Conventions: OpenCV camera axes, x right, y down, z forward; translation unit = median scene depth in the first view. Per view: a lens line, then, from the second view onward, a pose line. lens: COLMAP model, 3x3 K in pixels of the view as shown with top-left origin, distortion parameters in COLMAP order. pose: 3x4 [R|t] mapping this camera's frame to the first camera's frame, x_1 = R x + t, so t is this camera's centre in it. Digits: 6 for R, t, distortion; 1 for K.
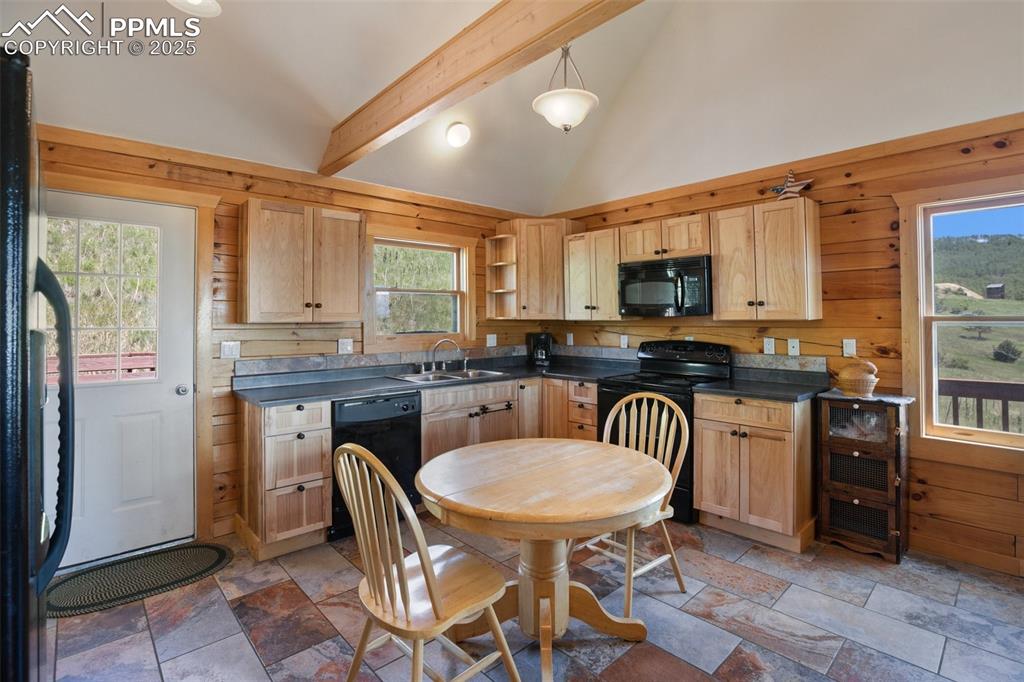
lens RADIAL K [[486.7, 0, 507.3], [0, 486.7, 314.5], [0, 0, 1]] dist [-0.023455, 0.000540]
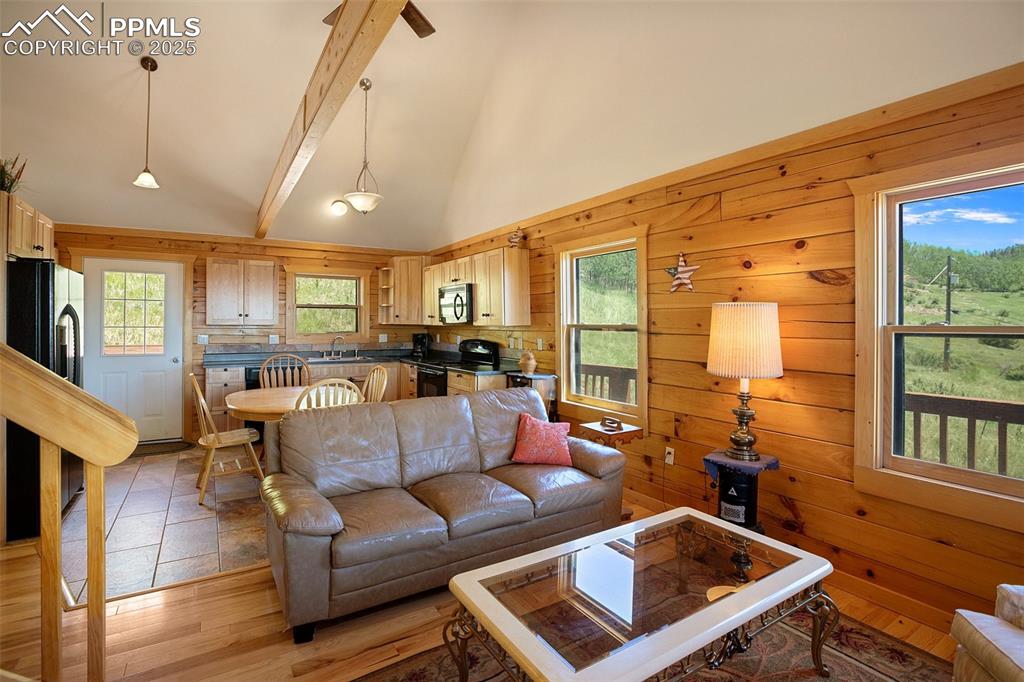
lens RADIAL K [[465.4, 0, 477.5], [0, 465.4, 329.7], [0, 0, 1]] dist [-0.021725, 0.000291]
pose [[0.977064, 0.011116, -0.212657, 0.724398], [-0.006436, 0.999722, 0.022683, -0.009021], [0.212850, -0.020794, 0.976864, -0.432287]]
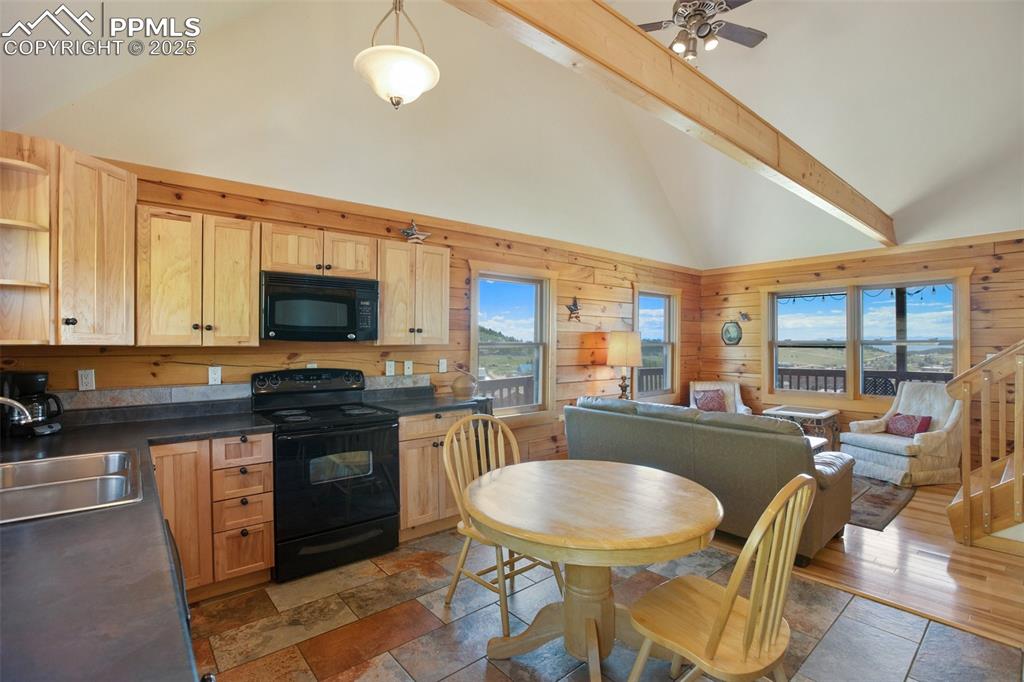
lens RADIAL K [[477.4, 0, 512.0], [0, 477.4, 341.0], [0, 0, 1]] dist [-0.052084, 0.000257]
pose [[0.044196, 0.008464, 0.998987, -0.533616], [-0.007302, 0.999940, -0.008149, 0.008481], [-0.998996, -0.006935, 0.044255, 0.648928]]
